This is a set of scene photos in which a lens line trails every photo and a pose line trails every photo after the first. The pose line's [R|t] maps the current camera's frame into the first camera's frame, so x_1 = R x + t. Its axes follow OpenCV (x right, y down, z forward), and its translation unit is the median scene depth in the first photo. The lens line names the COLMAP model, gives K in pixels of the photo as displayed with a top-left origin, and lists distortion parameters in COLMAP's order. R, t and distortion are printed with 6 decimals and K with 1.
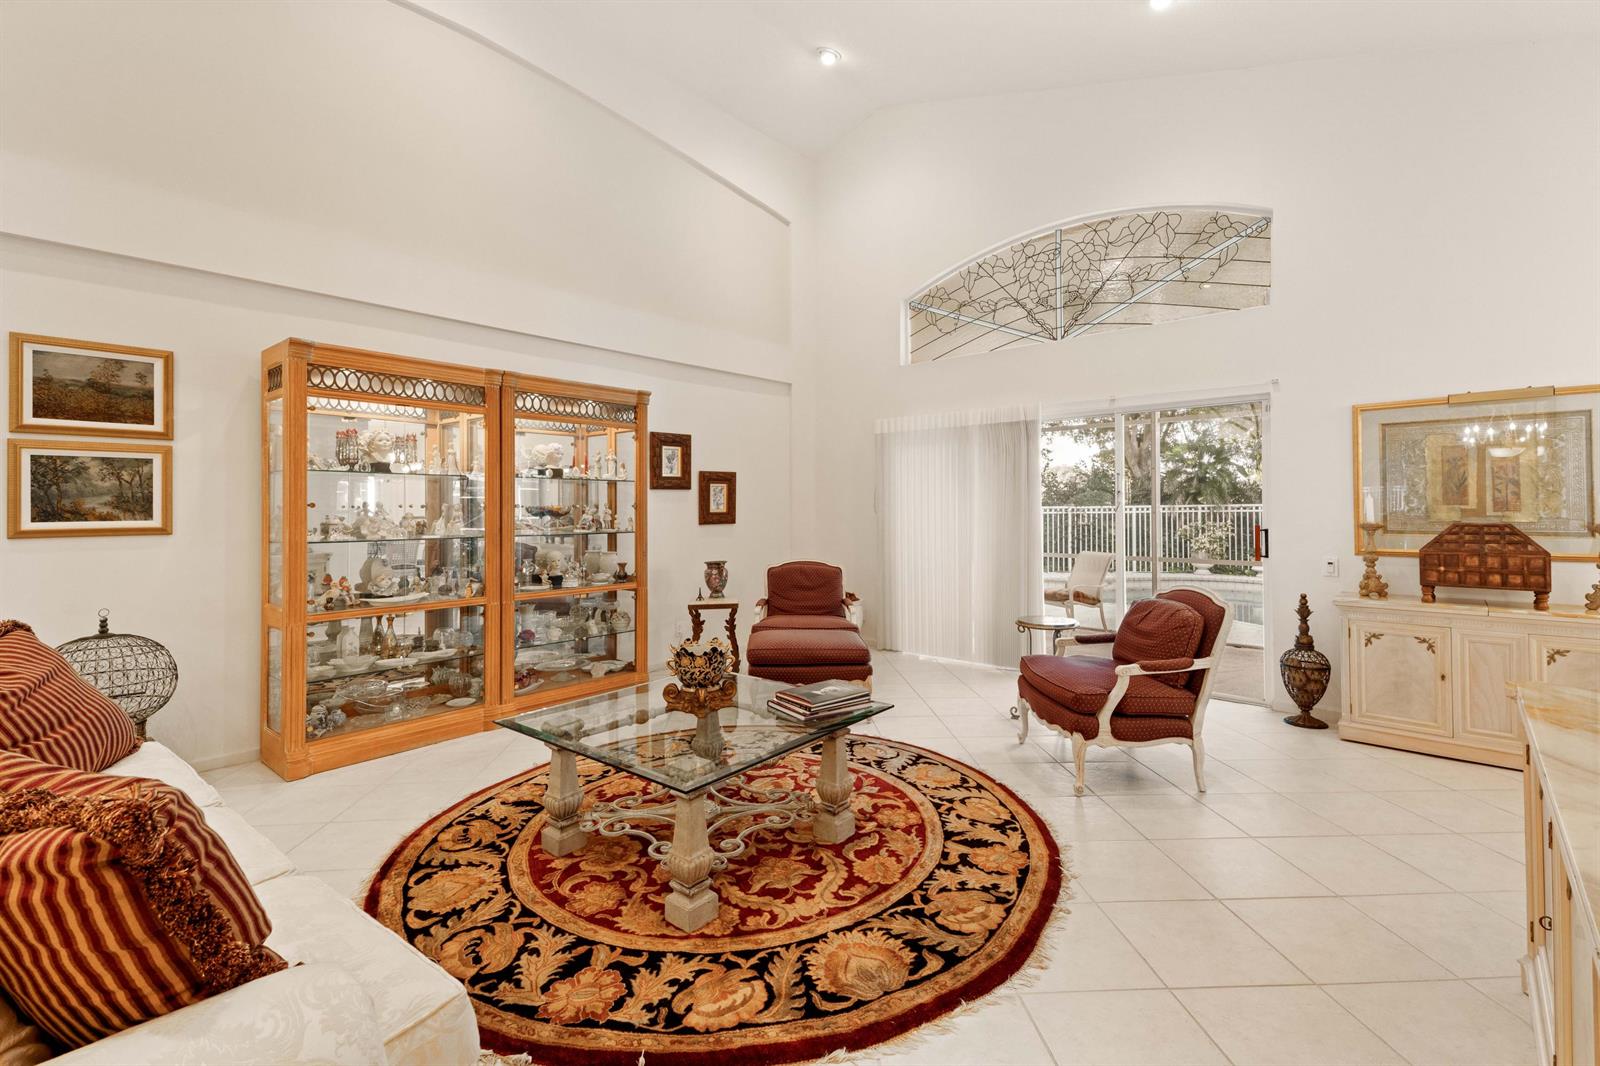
lens RADIAL K [[722.4, 0, 800.0], [0, 722.4, 501.8], [0, 0, 1]] dist [0.044439, -0.015756]
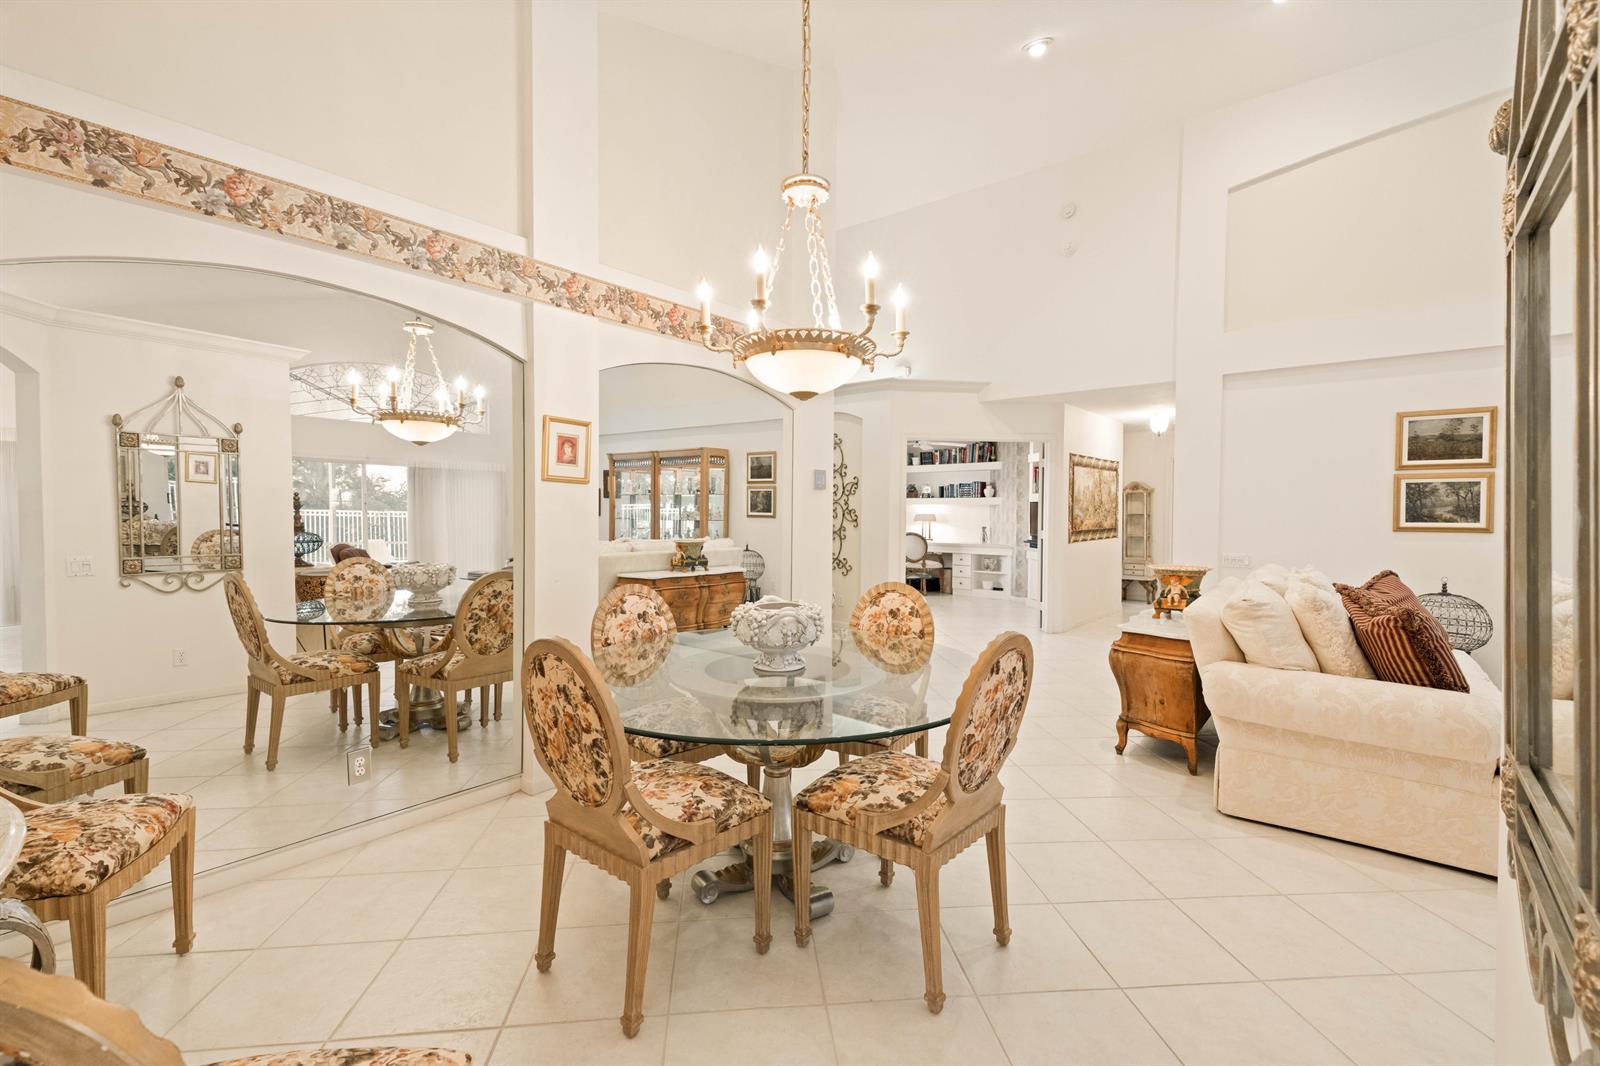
lens RADIAL K [[719.9, 0, 795.4], [0, 719.9, 522.4], [0, 0, 1]] dist [0.046815, -0.015620]
pose [[0.055970, 0.020059, -0.998231, 0.950160], [-0.000335, 0.999798, 0.020072, -0.010148], [0.998432, -0.000789, 0.055965, -0.810041]]
